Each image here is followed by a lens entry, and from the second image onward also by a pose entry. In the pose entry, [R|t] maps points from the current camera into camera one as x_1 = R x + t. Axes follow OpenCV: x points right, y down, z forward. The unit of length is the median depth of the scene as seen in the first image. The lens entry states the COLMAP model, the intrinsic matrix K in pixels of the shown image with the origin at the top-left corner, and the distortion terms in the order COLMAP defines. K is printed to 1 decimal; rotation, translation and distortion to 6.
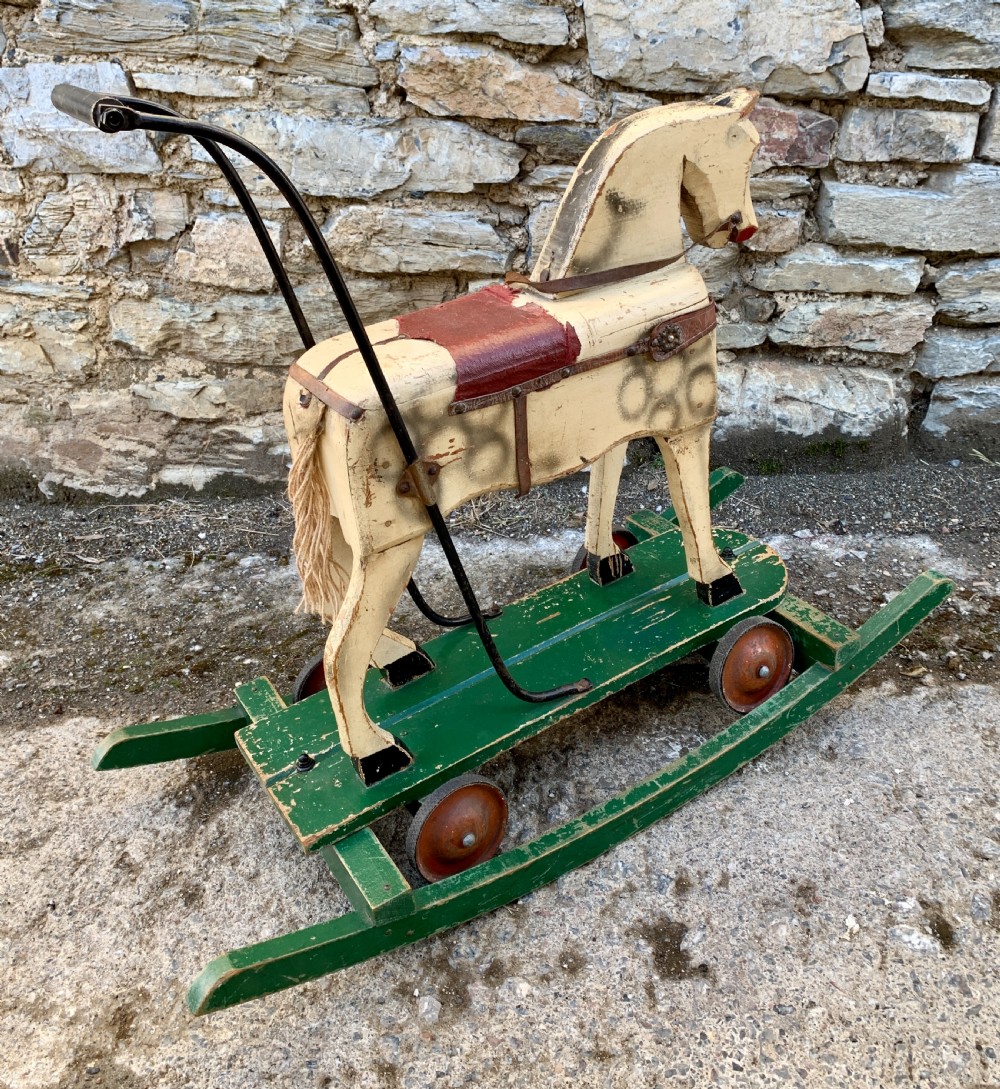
lens RADIAL K [[1100.0, 0, 509.9], [0, 1100.0, 431.6], [0, 0, 1]] dist [0.012721, -0.007374]
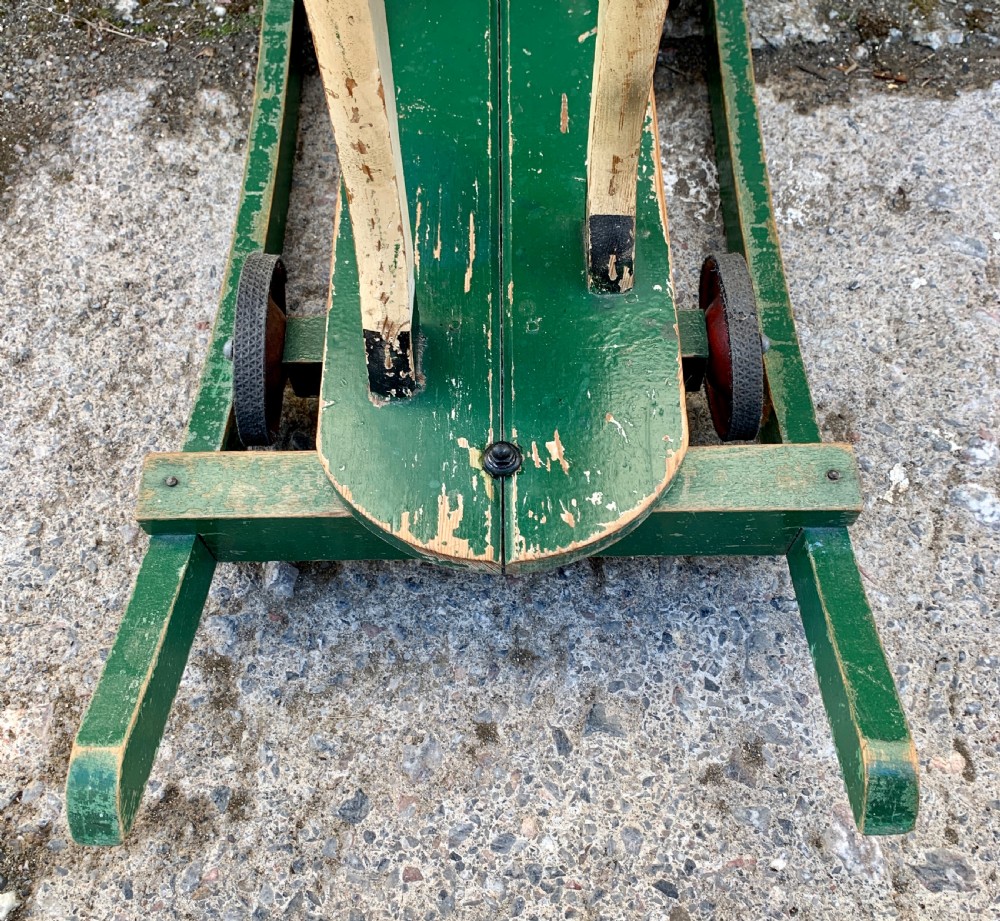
lens RADIAL K [[1010.1, 0, 499.7], [0, 1010.1, 492.0], [0, 0, 1]] dist [0.012721, -0.007374]
pose [[0.998284, 0.027181, 0.051861, 0.019187], [-0.053916, 0.772146, 0.633153, 0.043736], [-0.022835, -0.634863, 0.772287, 0.334917]]
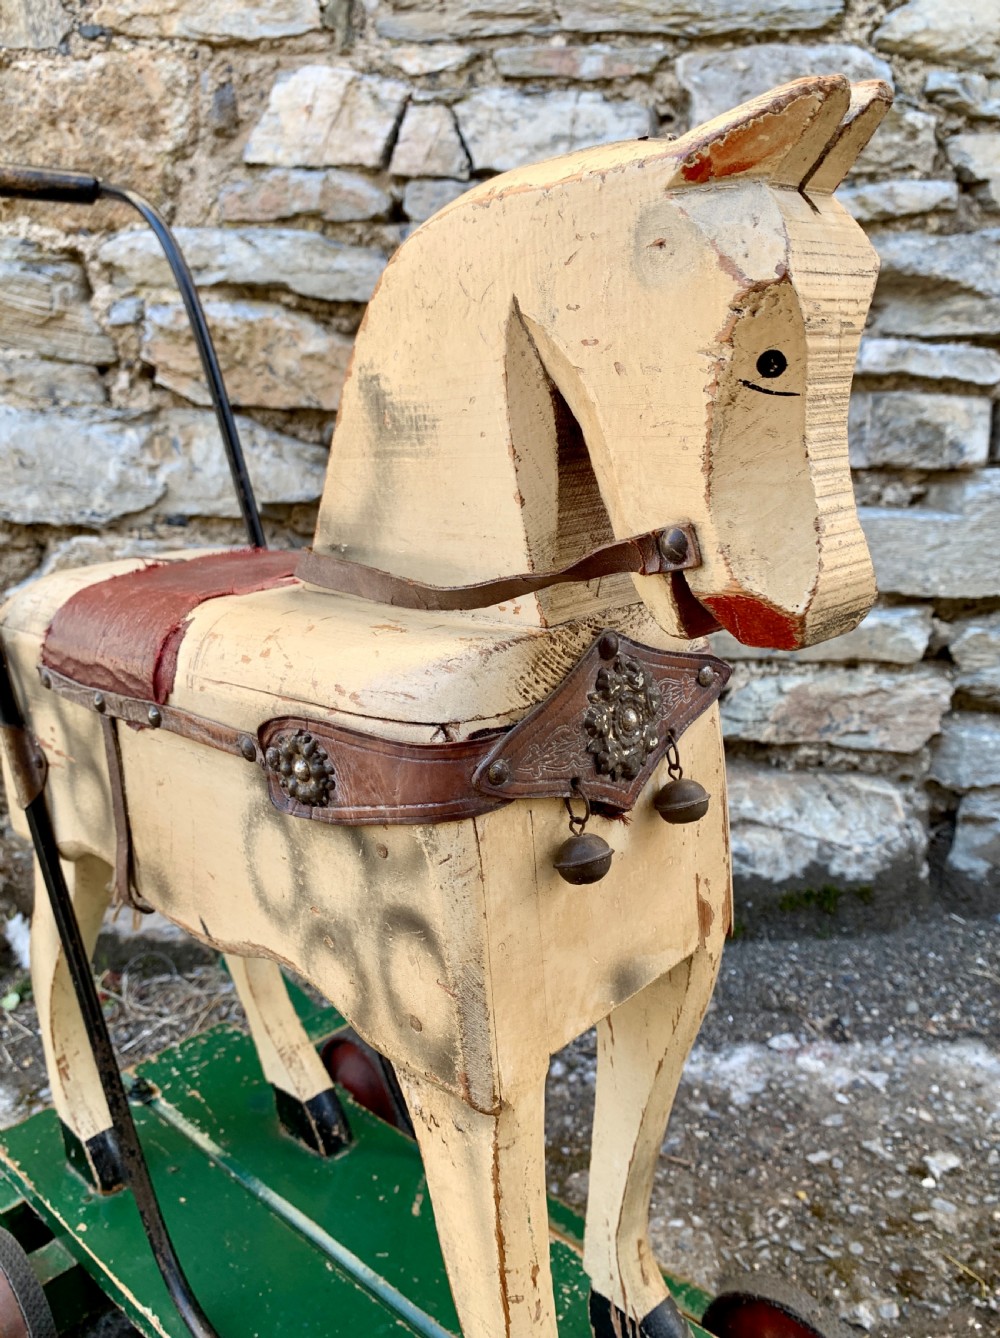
lens RADIAL K [[1099.3, 0, 525.2], [0, 1099.3, 631.5], [0, 0, 1]] dist [0.000517, 0.002480]
pose [[0.999322, -0.009087, 0.035690, 0.108195], [0.016809, 0.974801, -0.222442, 0.002789], [-0.032769, 0.222891, 0.974292, 0.371888]]
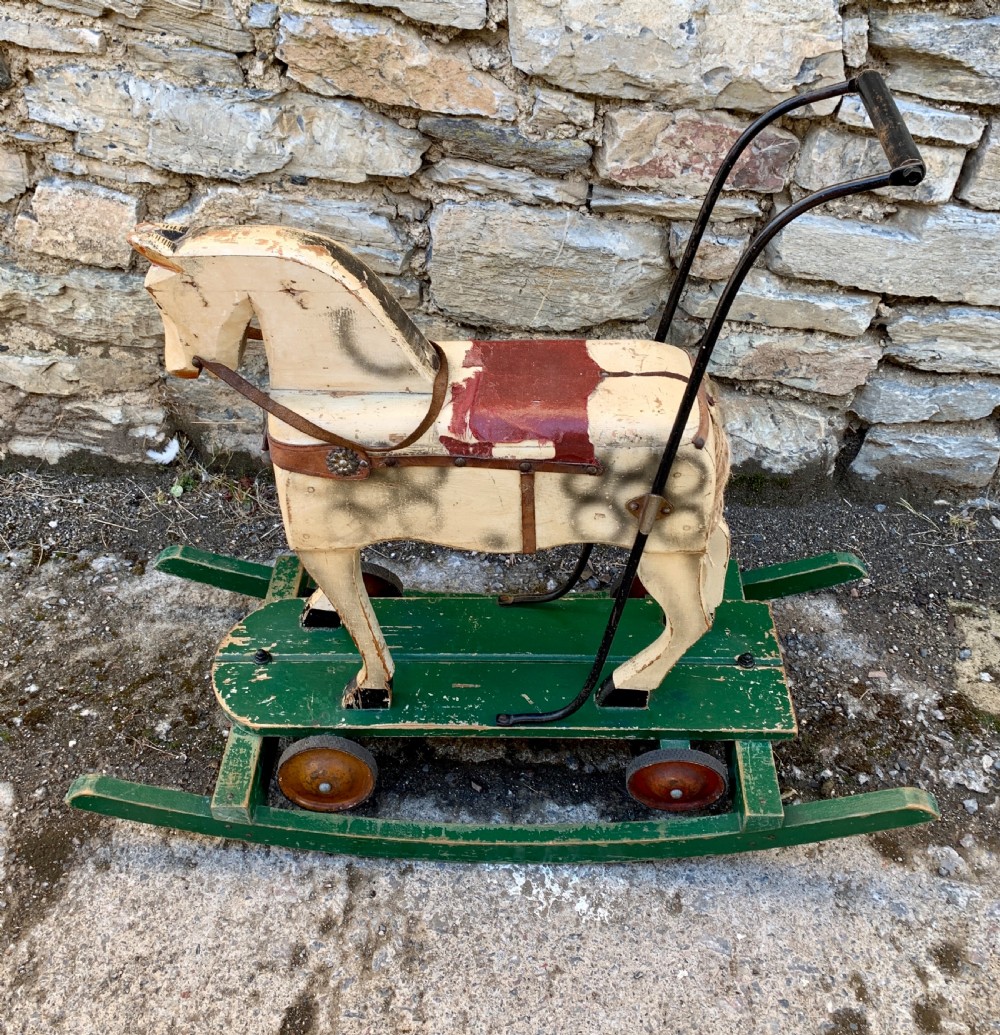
lens RADIAL K [[1150.6, 0, 499.6], [0, 1150.6, 430.9], [0, 0, 1]] dist [0.012297, 0.003819]
pose [[0.996638, 0.075598, 0.031578, 0.058456], [-0.080931, 0.968386, 0.235965, -0.261858], [-0.012741, -0.237728, 0.971248, 0.096128]]
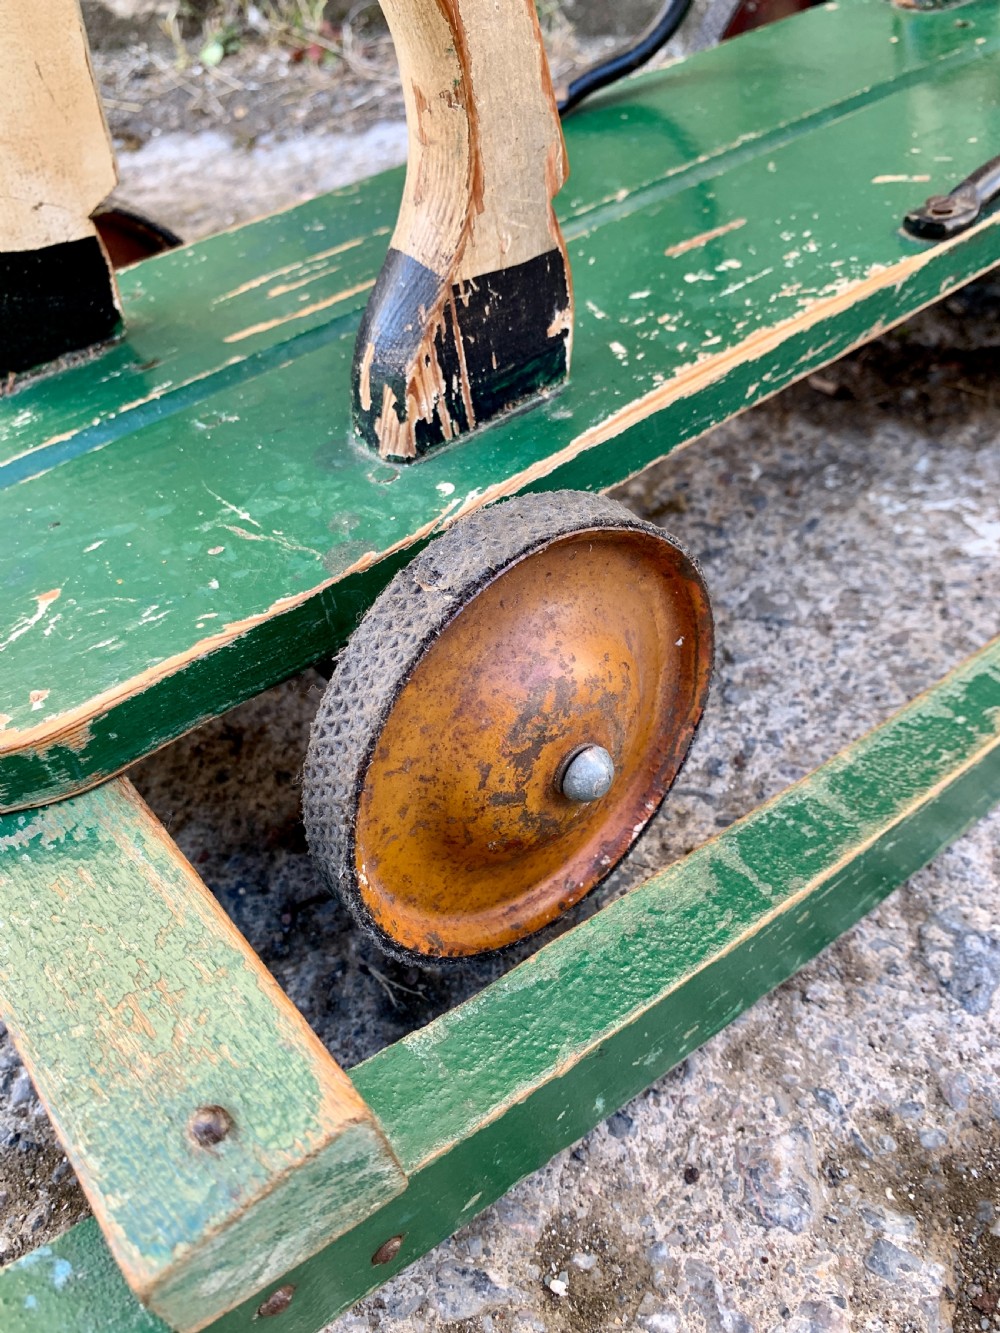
lens RADIAL K [[1035.6, 0, 500.0], [0, 1035.6, 666.5], [0, 0, 1]] dist [0.004472, 0.001619]
pose [[0.990483, 0.100327, -0.094220, 0.029261], [-0.063352, 0.940078, 0.335022, 0.183788], [0.122186, -0.325865, 0.937487, 0.536414]]
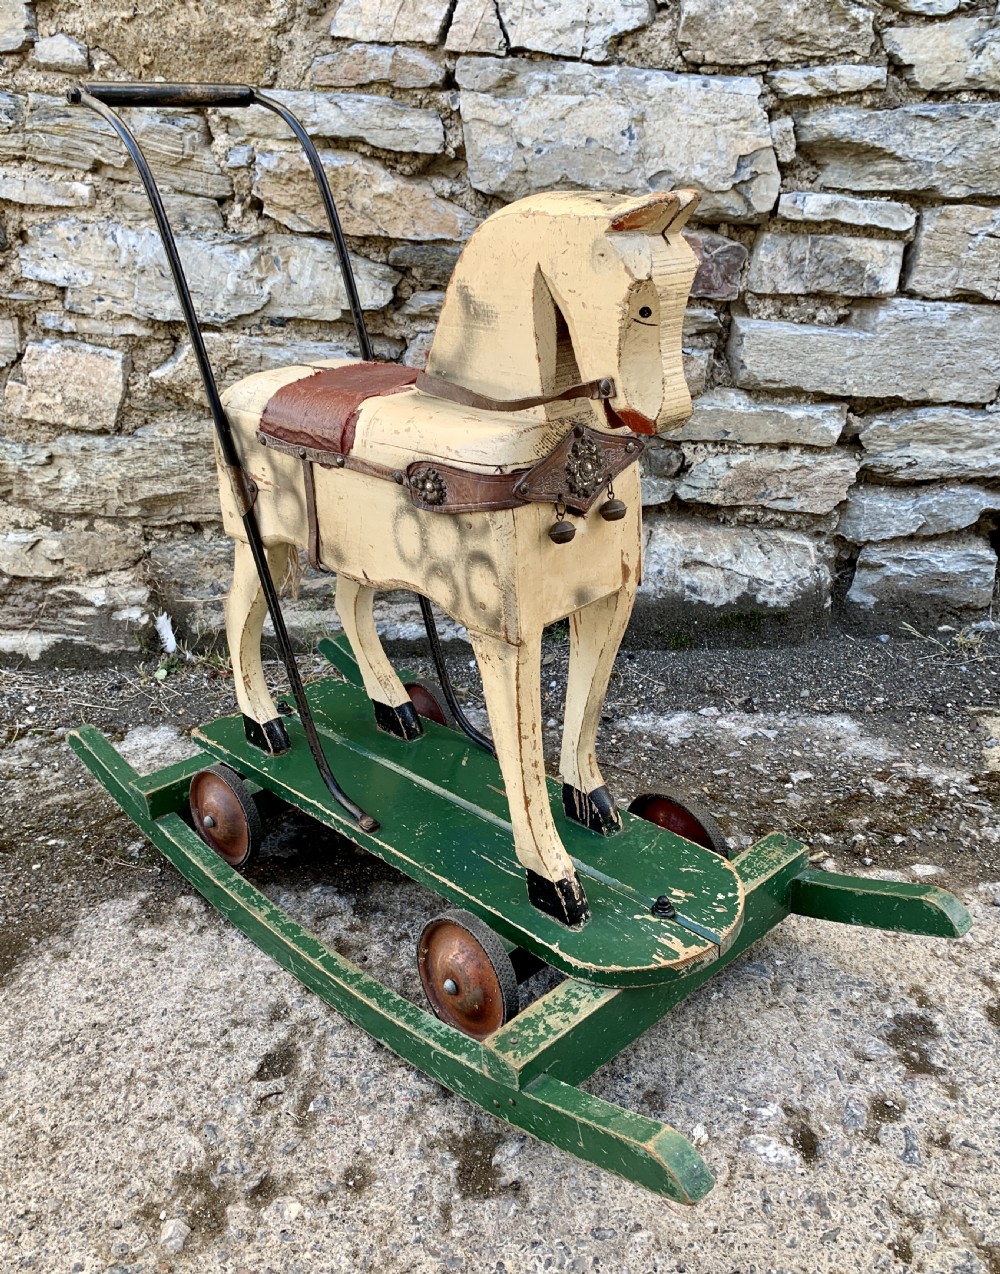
lens RADIAL K [[1156.9, 0, 517.9], [0, 1156.9, 626.6], [0, 0, 1]] dist [0.013759, -0.003345]
pose [[0.999683, 0.014194, 0.020792, 0.097311], [-0.013439, 0.999260, -0.036030, 0.063415], [-0.021288, 0.035739, 0.999134, 0.074694]]
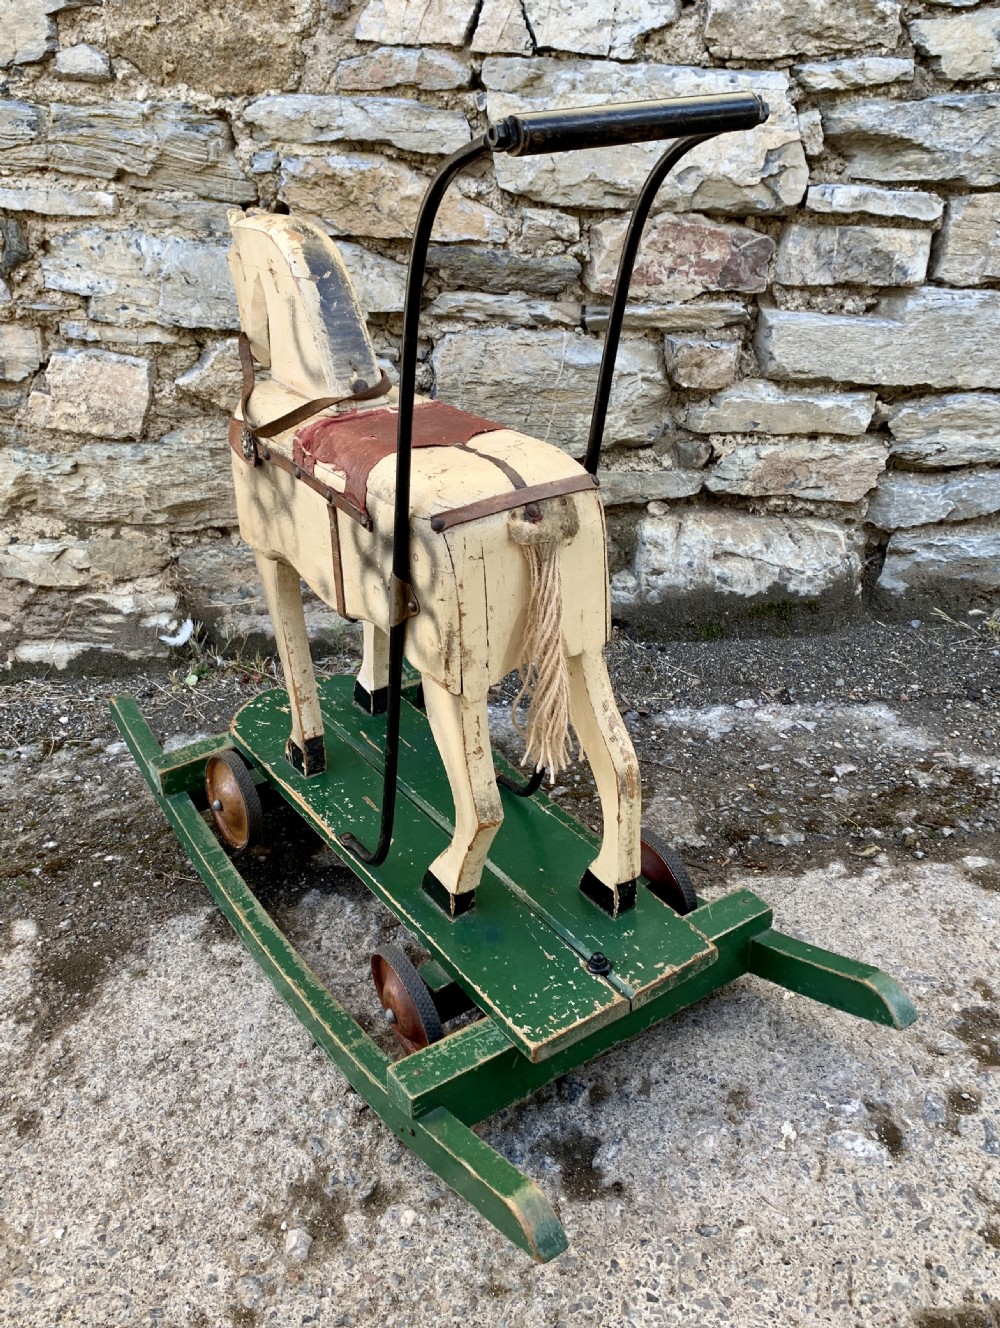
lens RADIAL K [[1217.8, 0, 496.8], [0, 1217.8, 609.1], [0, 0, 1]] dist [0.017079, -0.009471]
pose [[0.999323, -0.014387, 0.033874, 0.034773], [0.014904, 0.999776, -0.015056, 0.029342], [-0.033650, 0.015551, 0.999313, 0.023921]]
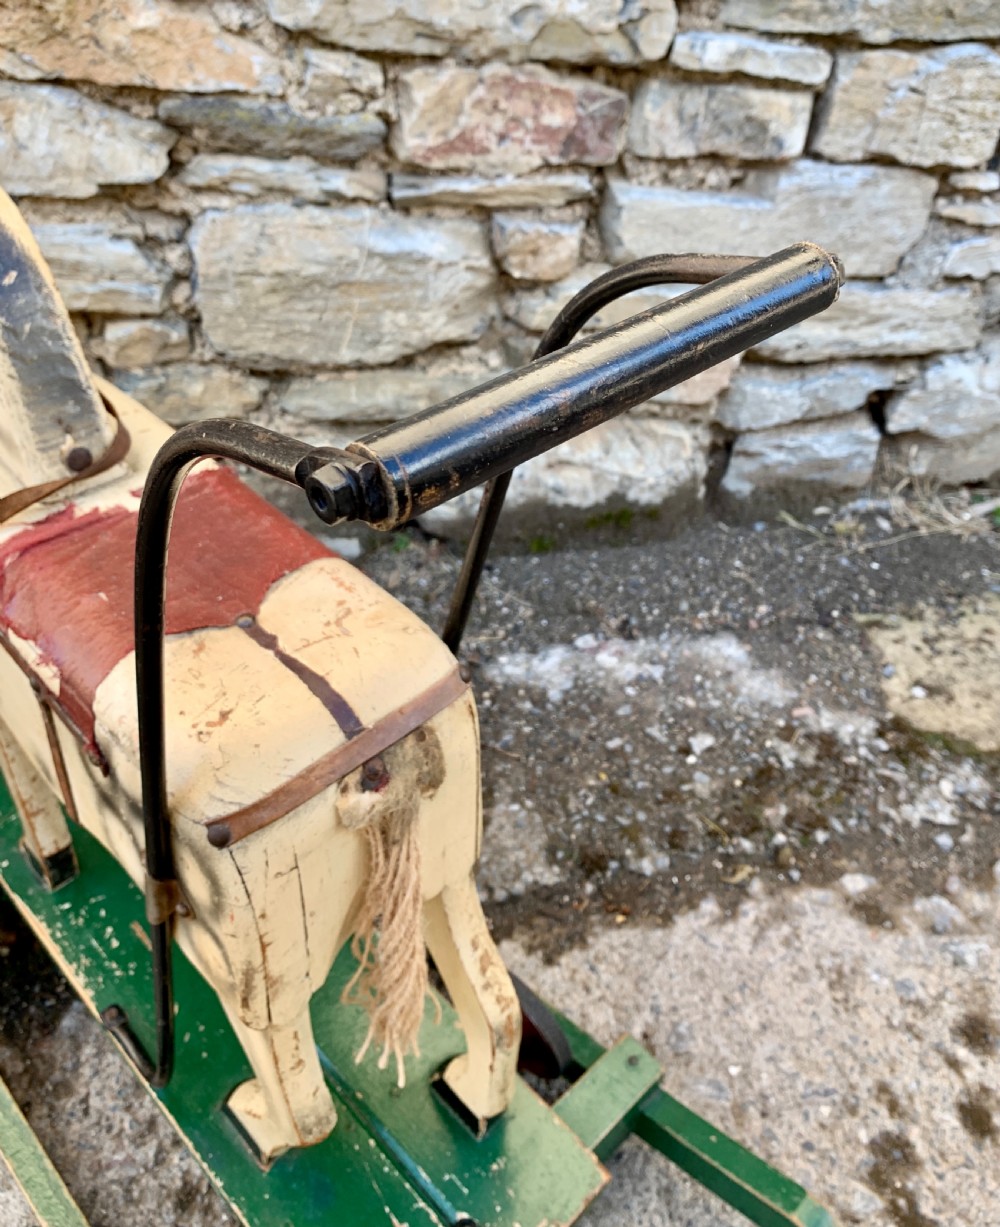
lens RADIAL K [[1117.1, 0, 510.7], [0, 1117.1, 500.6], [0, 0, 1]] dist [0.059838, -0.111638]
pose [[0.971239, -0.066212, 0.228716, 0.041508], [0.021861, 0.981298, 0.191250, -0.170730], [-0.237102, -0.180749, 0.954522, 0.286355]]
